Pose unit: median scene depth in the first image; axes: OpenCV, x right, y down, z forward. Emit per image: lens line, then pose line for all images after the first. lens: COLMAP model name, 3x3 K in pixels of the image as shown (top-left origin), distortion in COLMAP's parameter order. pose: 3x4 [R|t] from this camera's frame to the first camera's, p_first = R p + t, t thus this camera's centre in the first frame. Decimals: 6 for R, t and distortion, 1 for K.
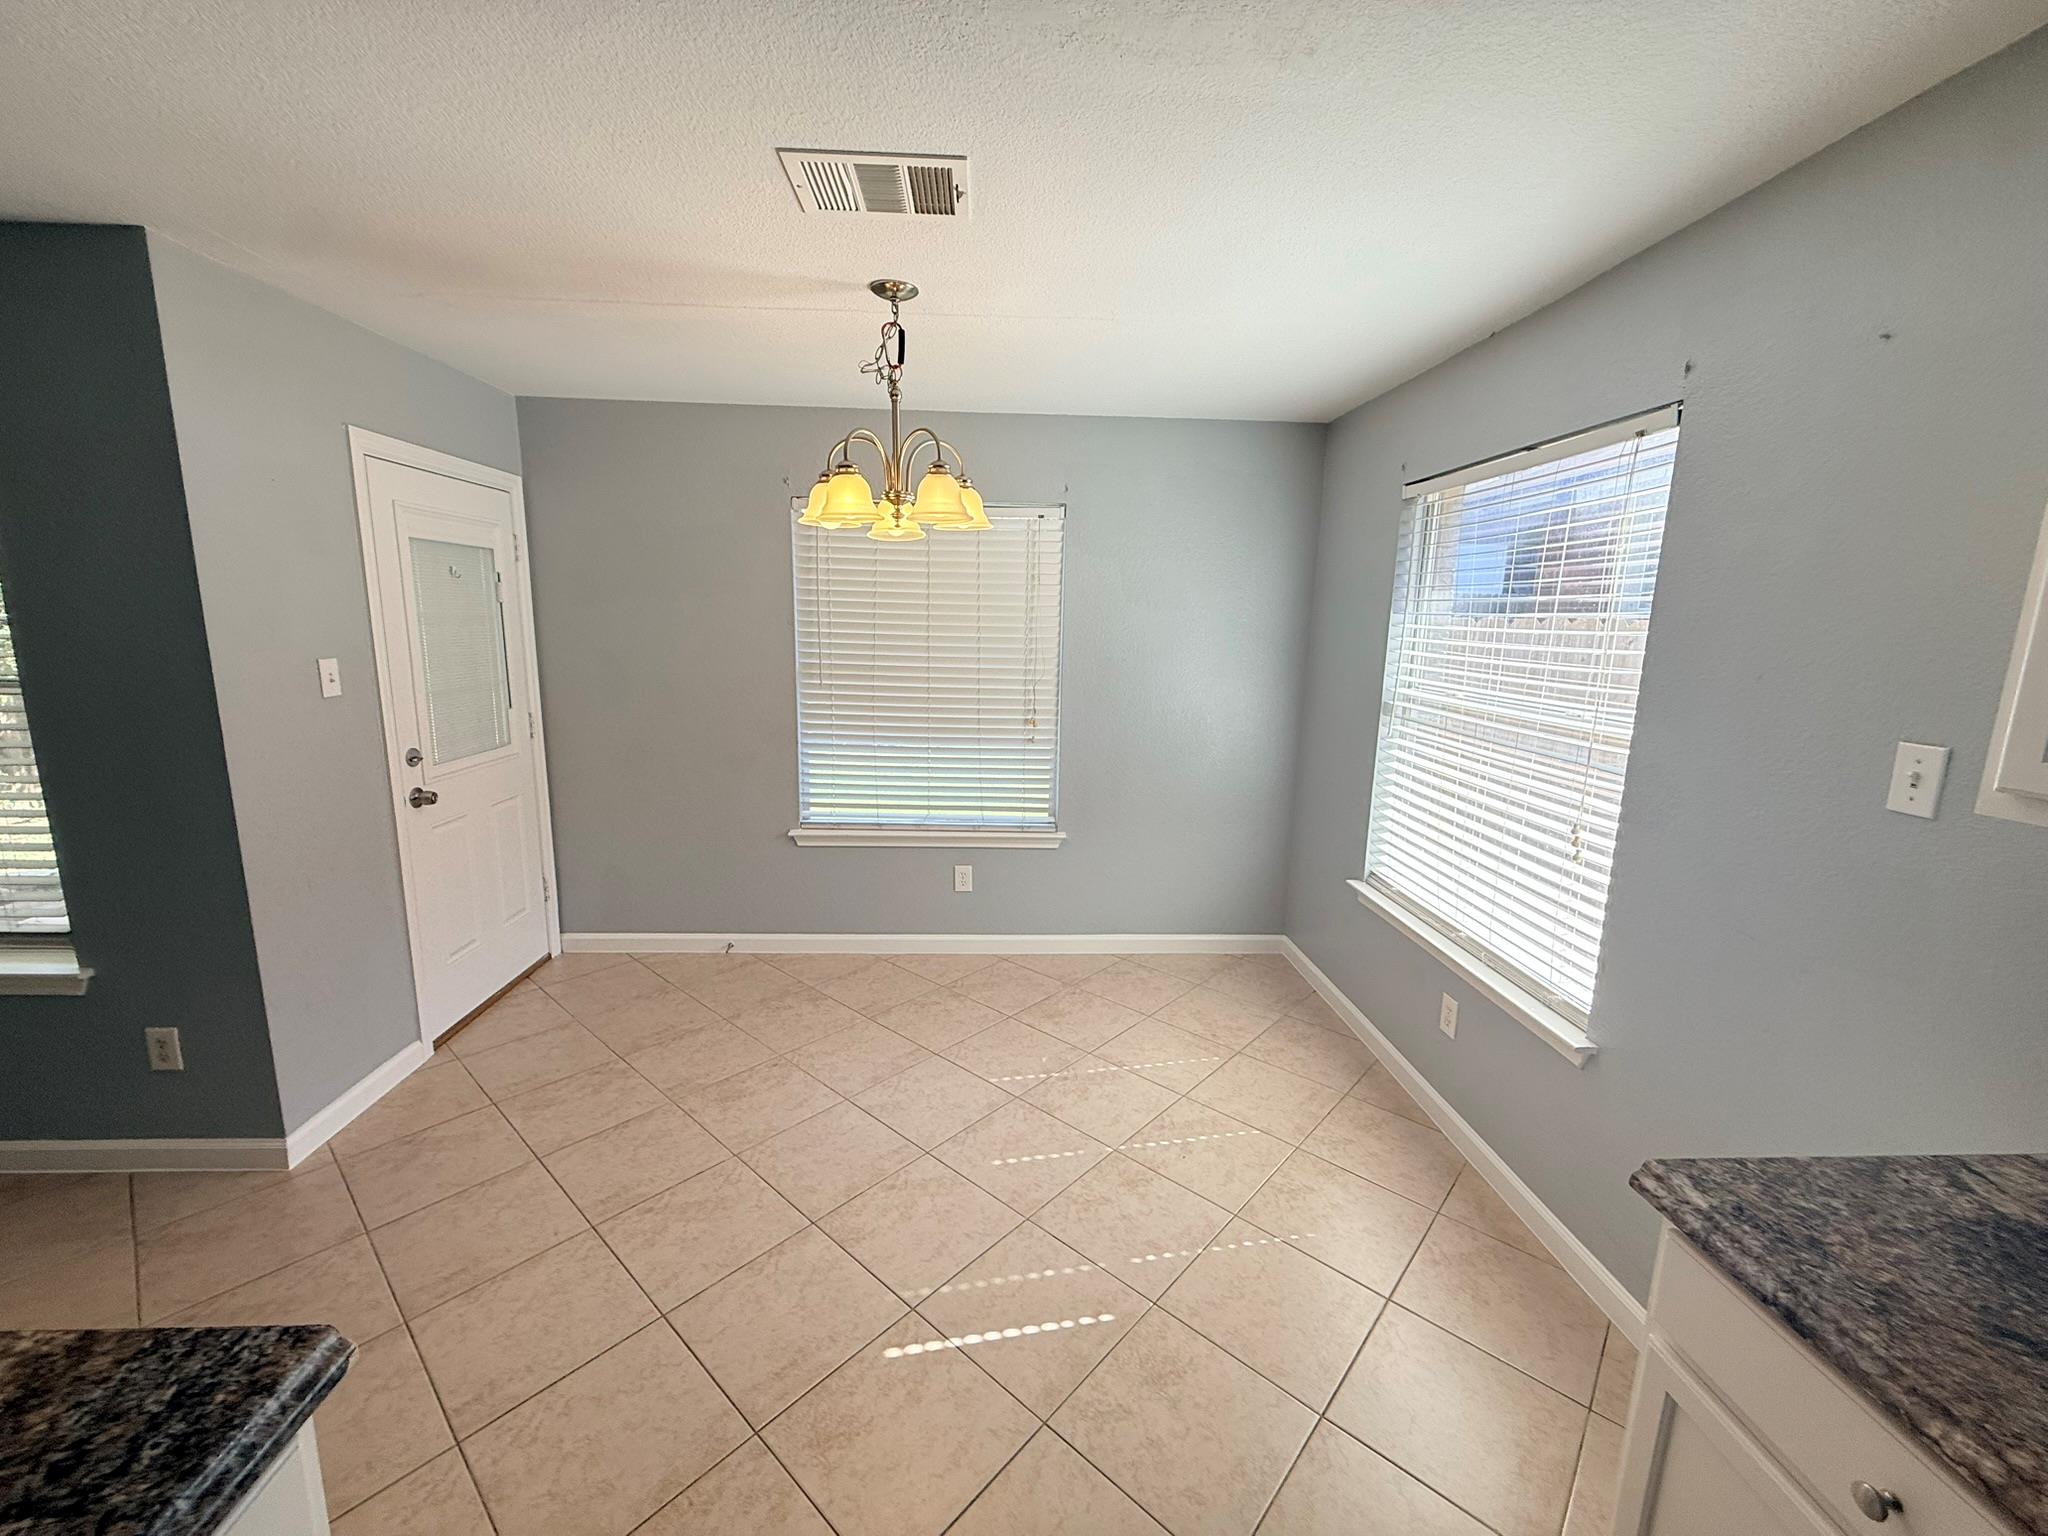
lens RADIAL K [[818.4, 0, 1031.2], [0, 818.4, 778.2], [0, 0, 1]] dist [-0.002363, -0.000829]
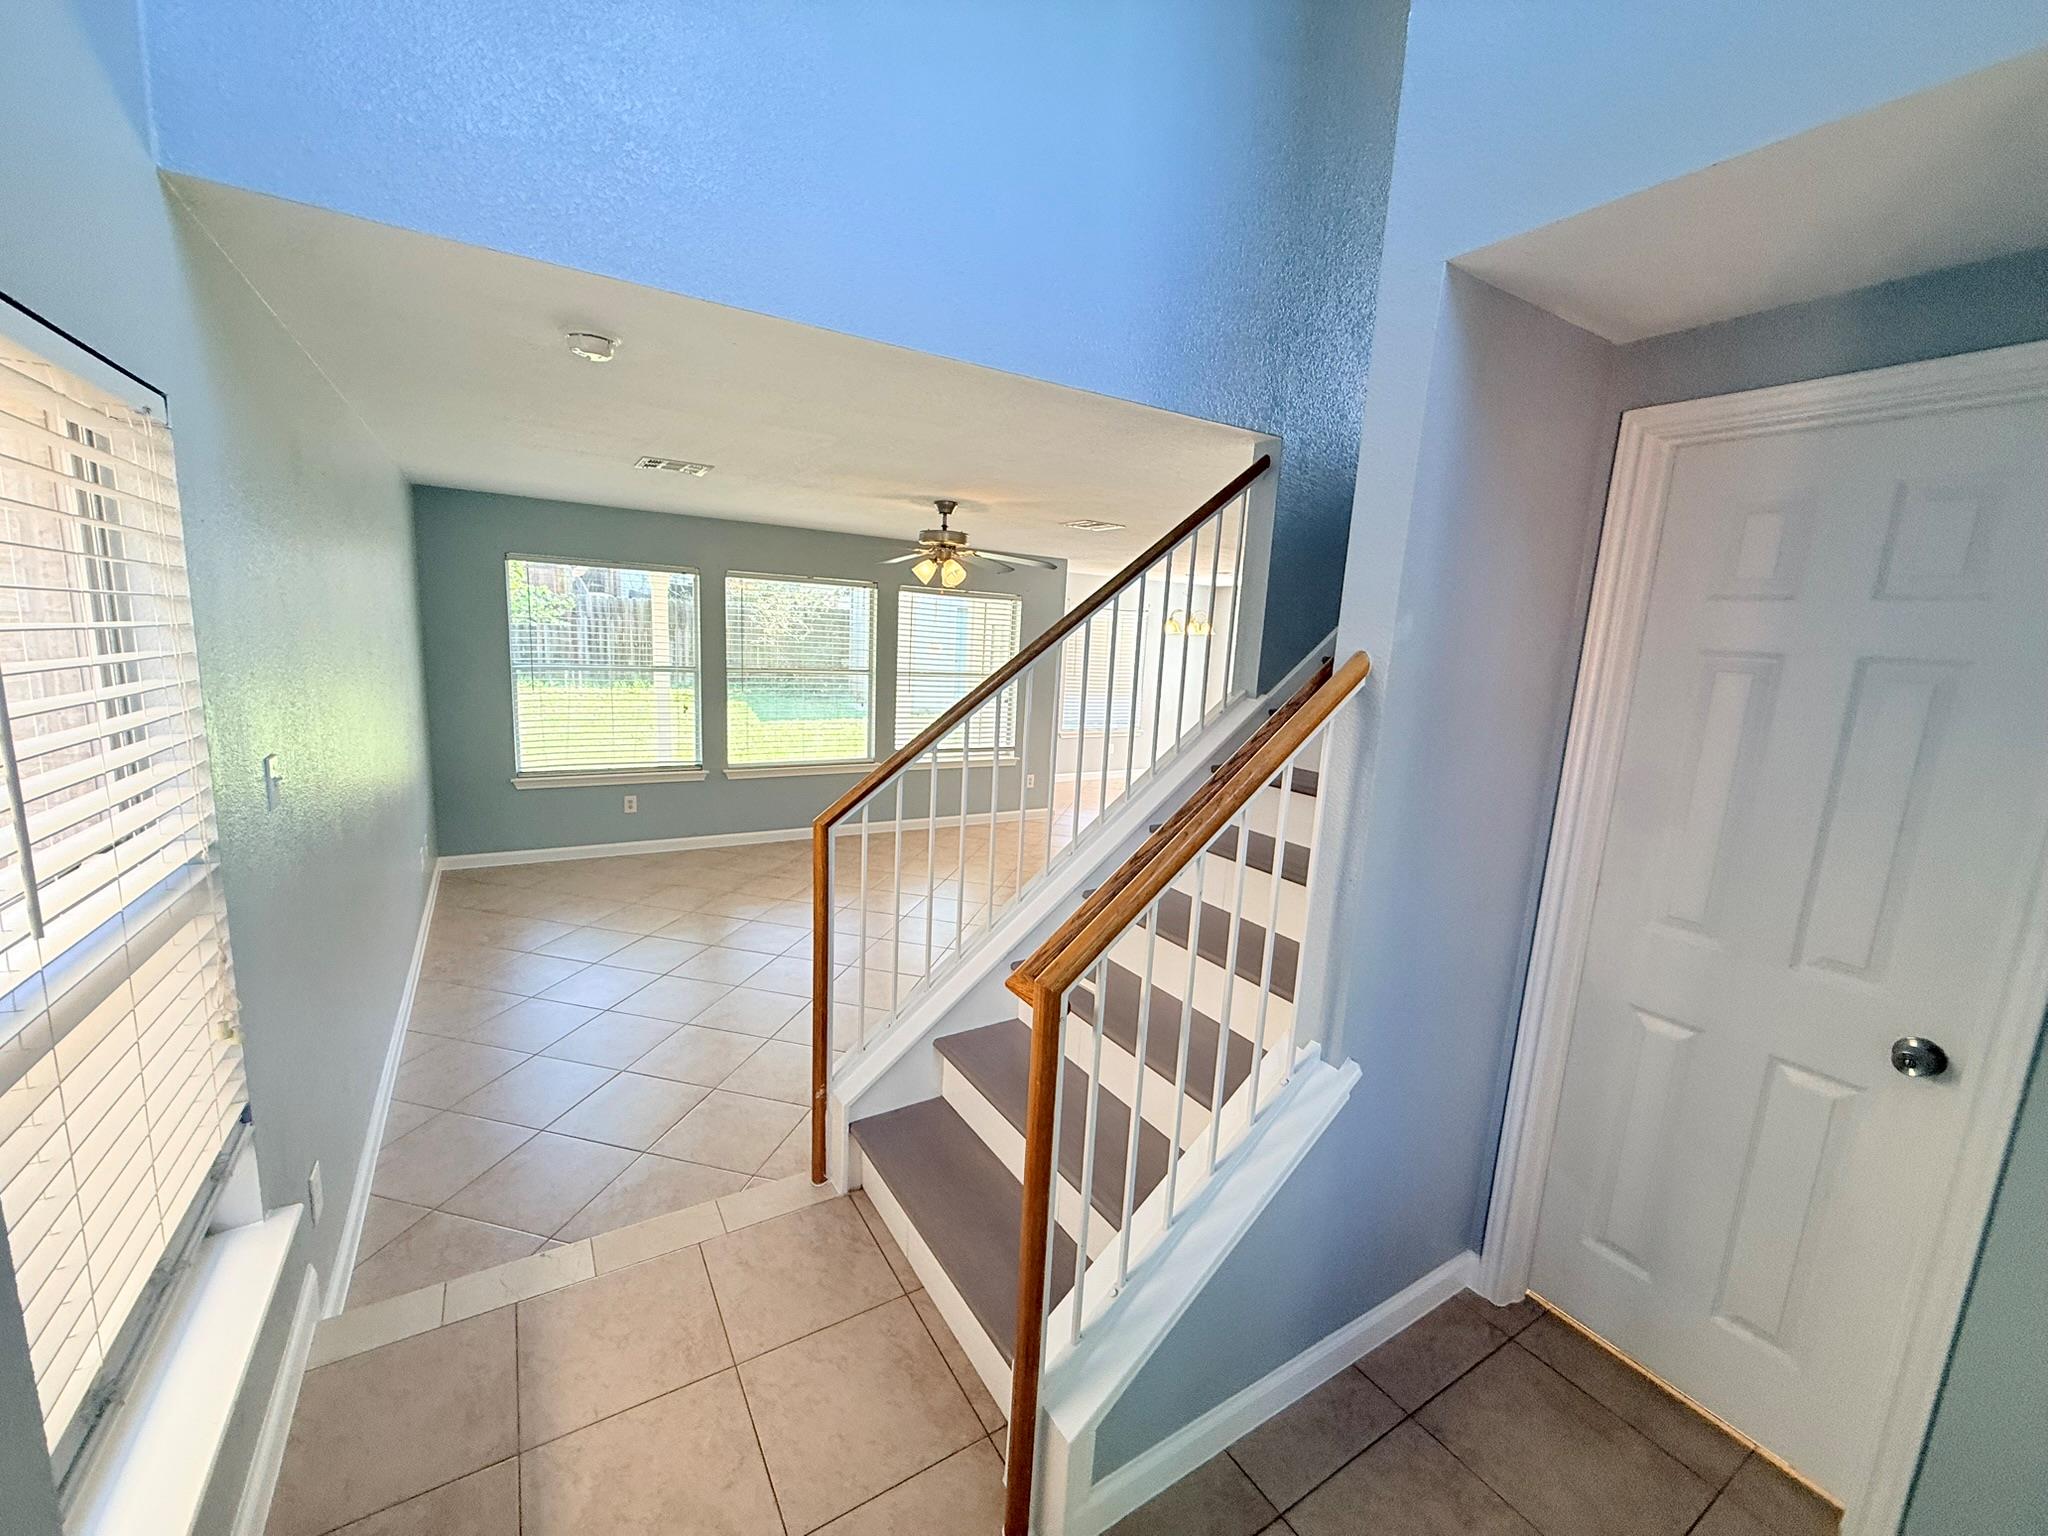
lens RADIAL K [[818.9, 0, 1020.8], [0, 818.9, 767.9], [0, 0, 1]] dist [0.001645, -0.000692]
pose [[0.878420, -0.059518, 0.474169, -1.339648], [0.059517, 0.998114, 0.015026, 0.107837], [-0.474170, 0.015022, 0.880305, -1.008318]]
